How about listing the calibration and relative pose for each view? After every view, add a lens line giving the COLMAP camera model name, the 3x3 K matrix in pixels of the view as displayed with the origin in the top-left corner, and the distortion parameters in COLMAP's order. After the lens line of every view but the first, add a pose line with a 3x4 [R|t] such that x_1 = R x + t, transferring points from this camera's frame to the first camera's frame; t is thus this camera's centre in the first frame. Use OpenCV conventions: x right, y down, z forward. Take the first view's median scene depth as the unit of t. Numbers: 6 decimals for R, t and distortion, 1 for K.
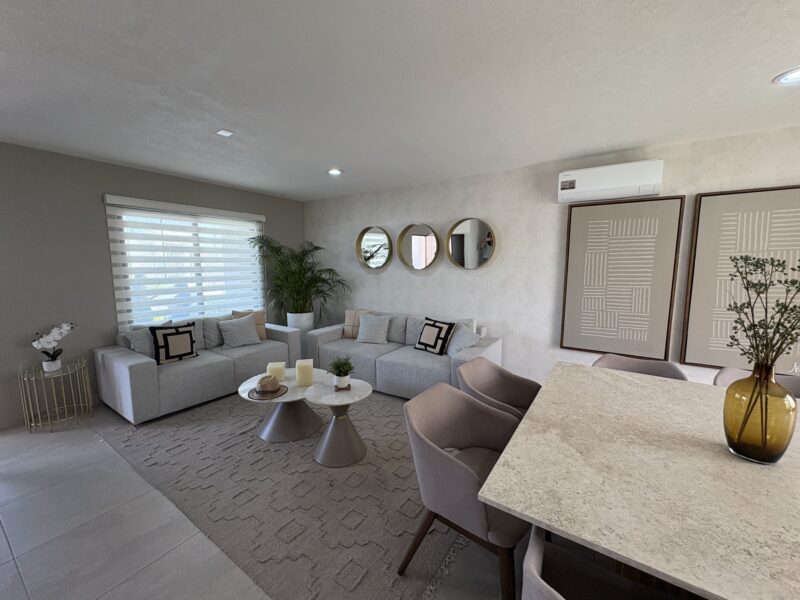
lens RADIAL K [[320.2, 0, 400.5], [0, 320.2, 297.2], [0, 0, 1]] dist [0.002954, 0.001211]
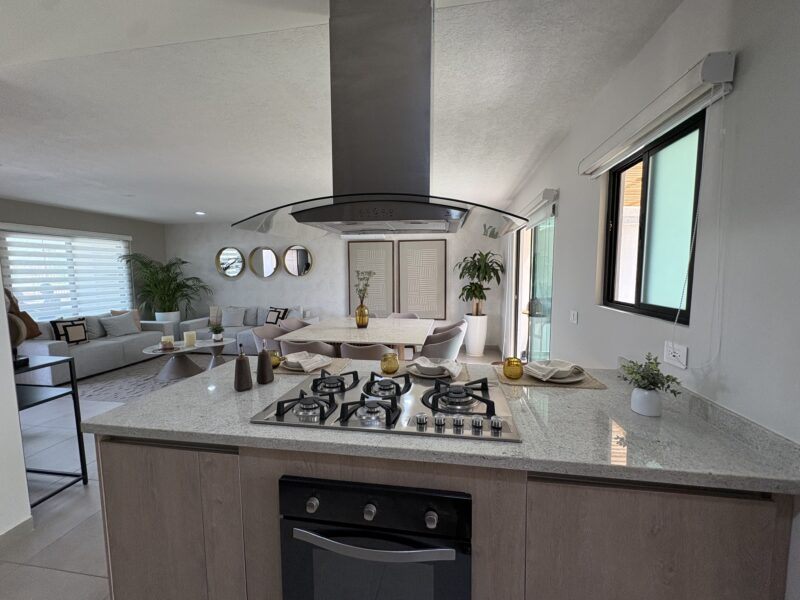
lens RADIAL K [[320.2, 0, 400.0], [0, 320.2, 300.0], [0, 0, 1]] dist [0.002954, 0.001211]
pose [[0.914409, -0.043313, 0.402468, 0.026240], [0.049867, 0.998739, -0.005815, 0.061566], [-0.401709, 0.025387, 0.915415, -0.620441]]
